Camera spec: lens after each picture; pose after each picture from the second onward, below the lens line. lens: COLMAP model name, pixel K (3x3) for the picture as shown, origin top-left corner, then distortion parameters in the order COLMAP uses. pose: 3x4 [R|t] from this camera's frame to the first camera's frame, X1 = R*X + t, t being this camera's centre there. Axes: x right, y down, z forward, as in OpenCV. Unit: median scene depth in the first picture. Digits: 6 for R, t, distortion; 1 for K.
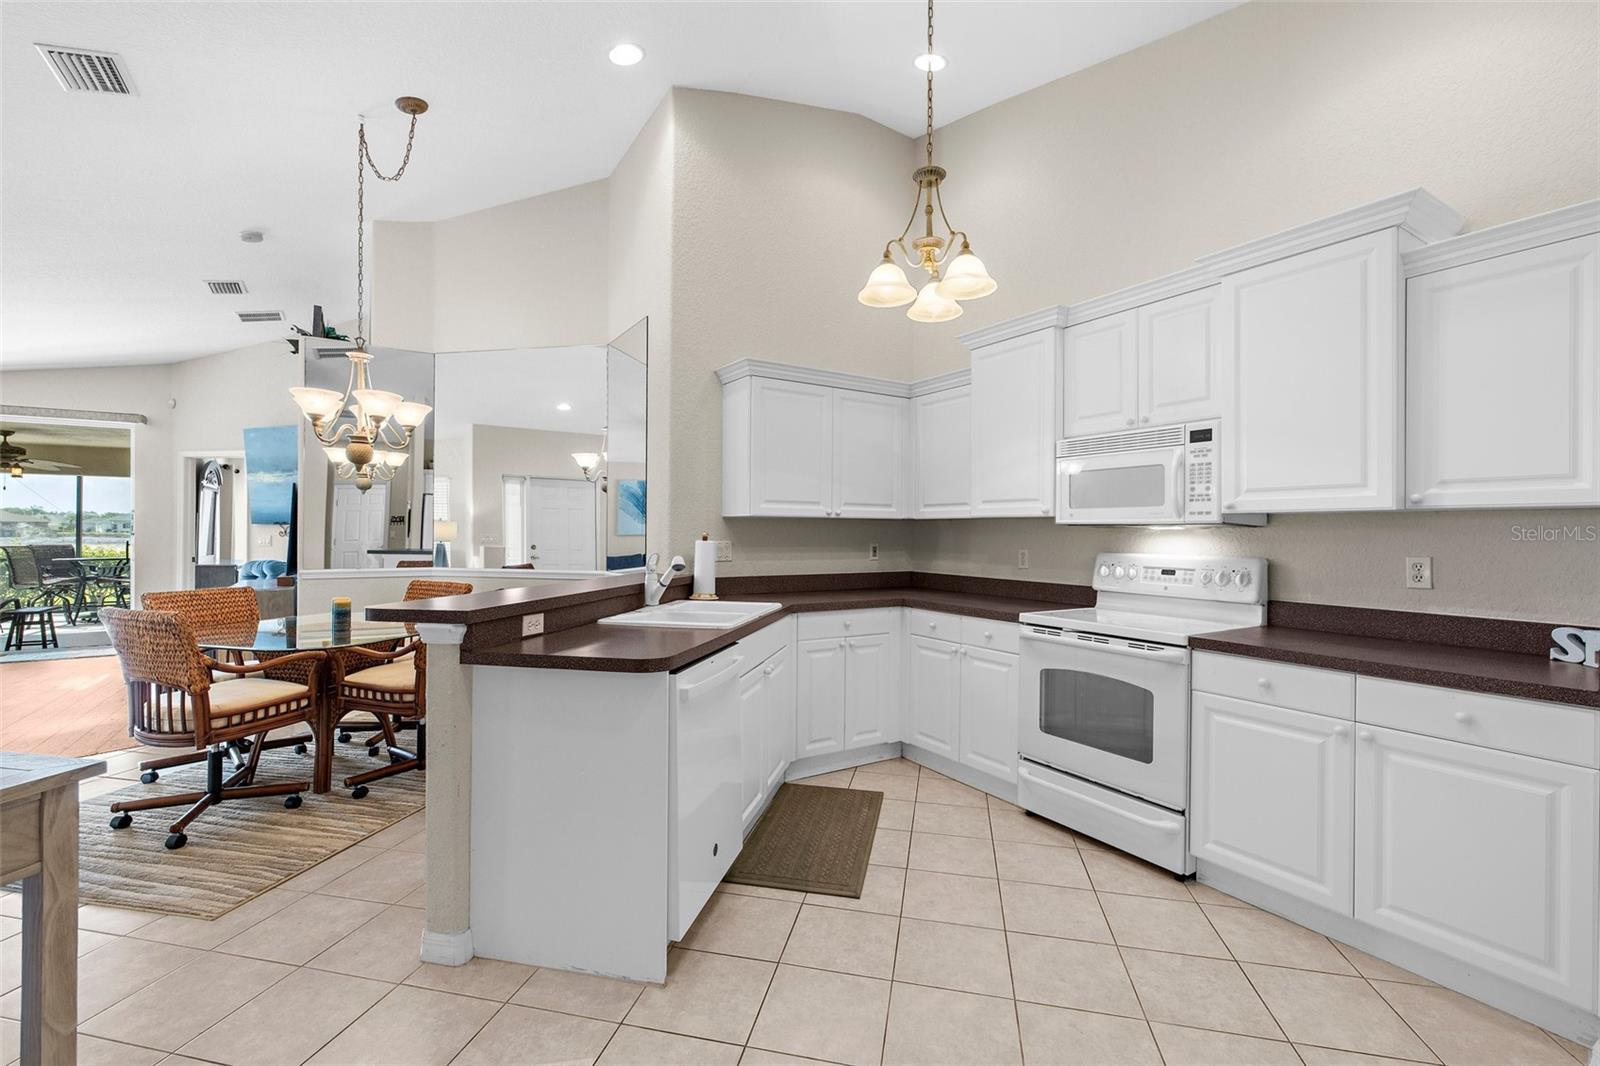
lens RADIAL K [[683.6, 0, 799.7], [0, 683.6, 530.1], [0, 0, 1]] dist [0.000415, 0.000551]
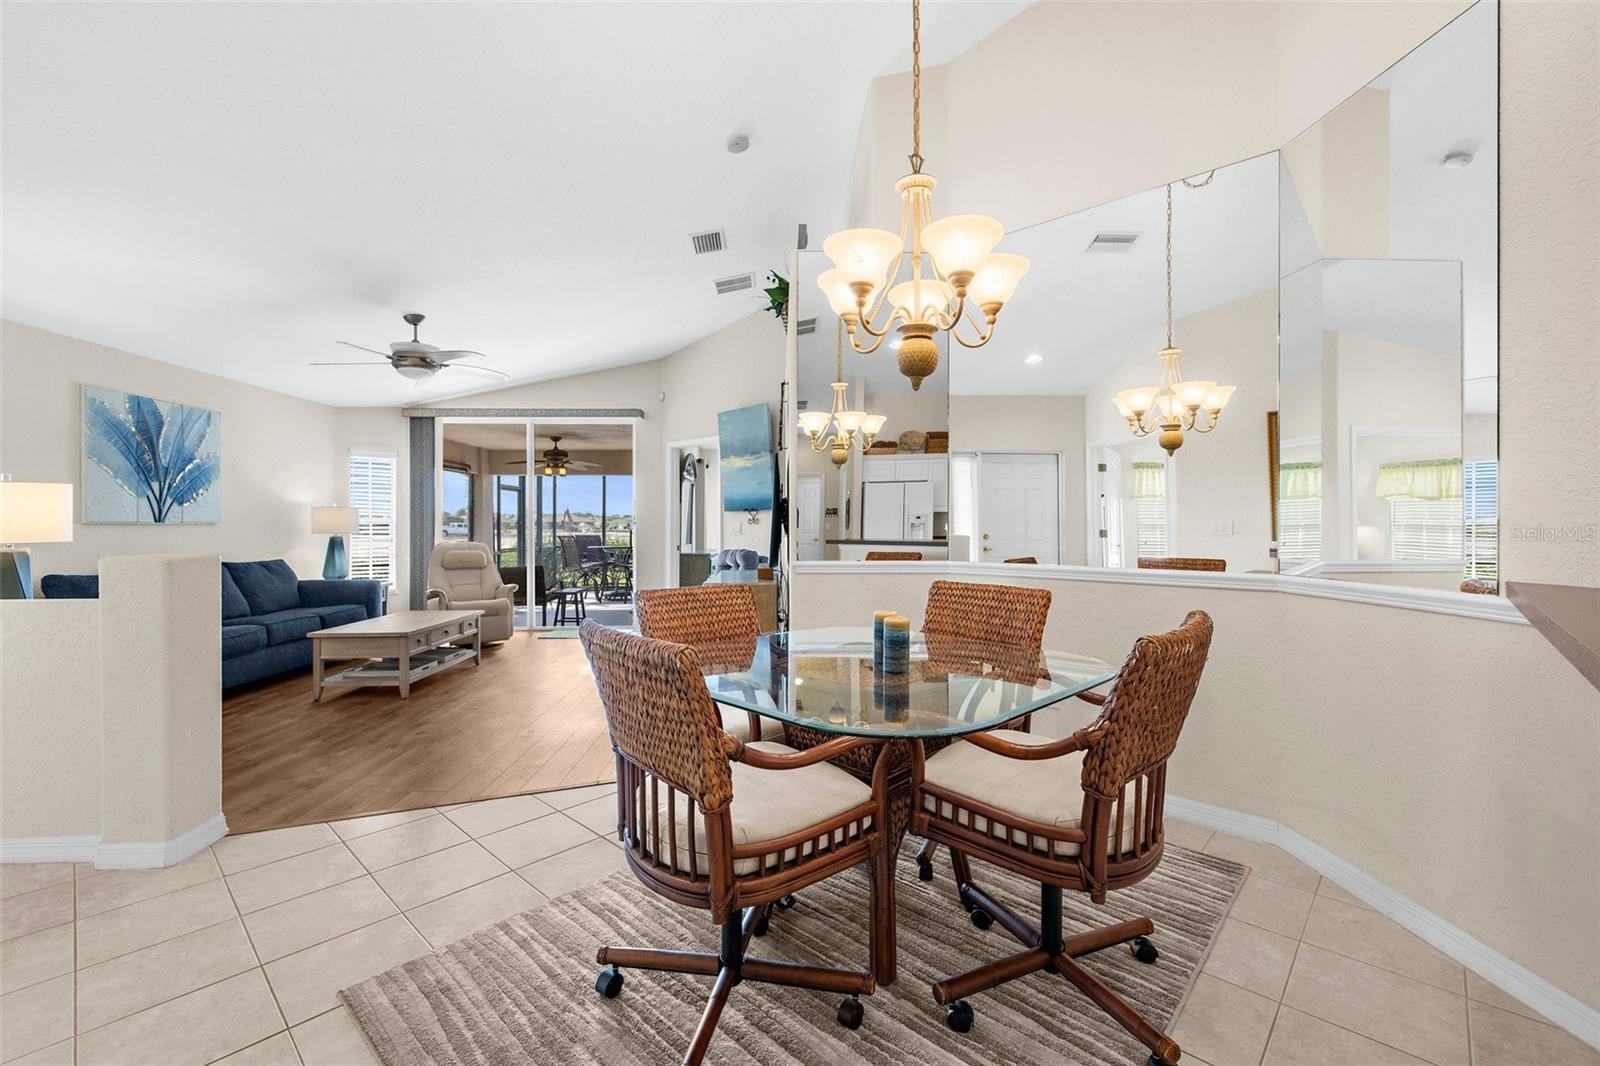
lens RADIAL K [[675.4, 0, 801.2], [0, 675.4, 525.1], [0, 0, 1]] dist [0.001645, 0.000275]
pose [[0.859748, -0.006430, -0.510677, -0.443012], [0.006057, 0.999979, -0.002393, 0.026174], [0.510682, -0.001036, 0.859769, 0.470960]]
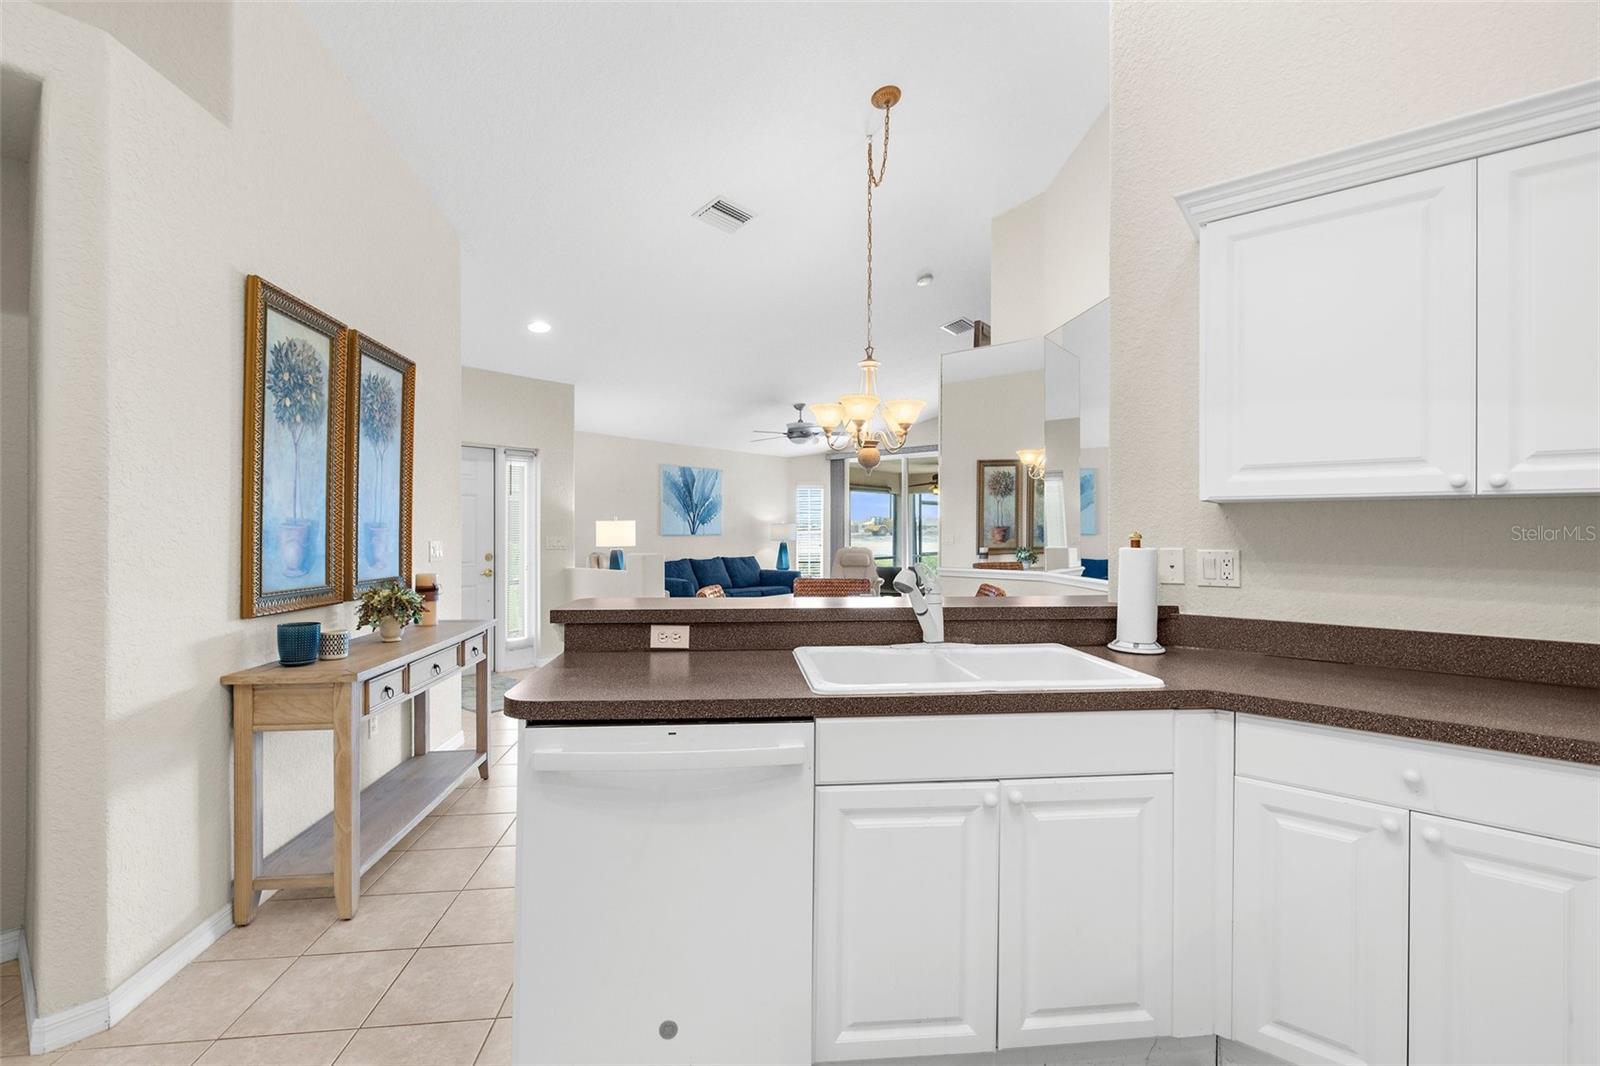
lens RADIAL K [[690.1, 0, 804.2], [0, 690.1, 528.1], [0, 0, 1]] dist [-0.001077, 0.000133]
pose [[0.313354, -0.006535, -0.949614, 0.330346], [0.002109, 0.999979, -0.006186, 0.002526], [0.949634, -0.000064, 0.313361, 0.573609]]
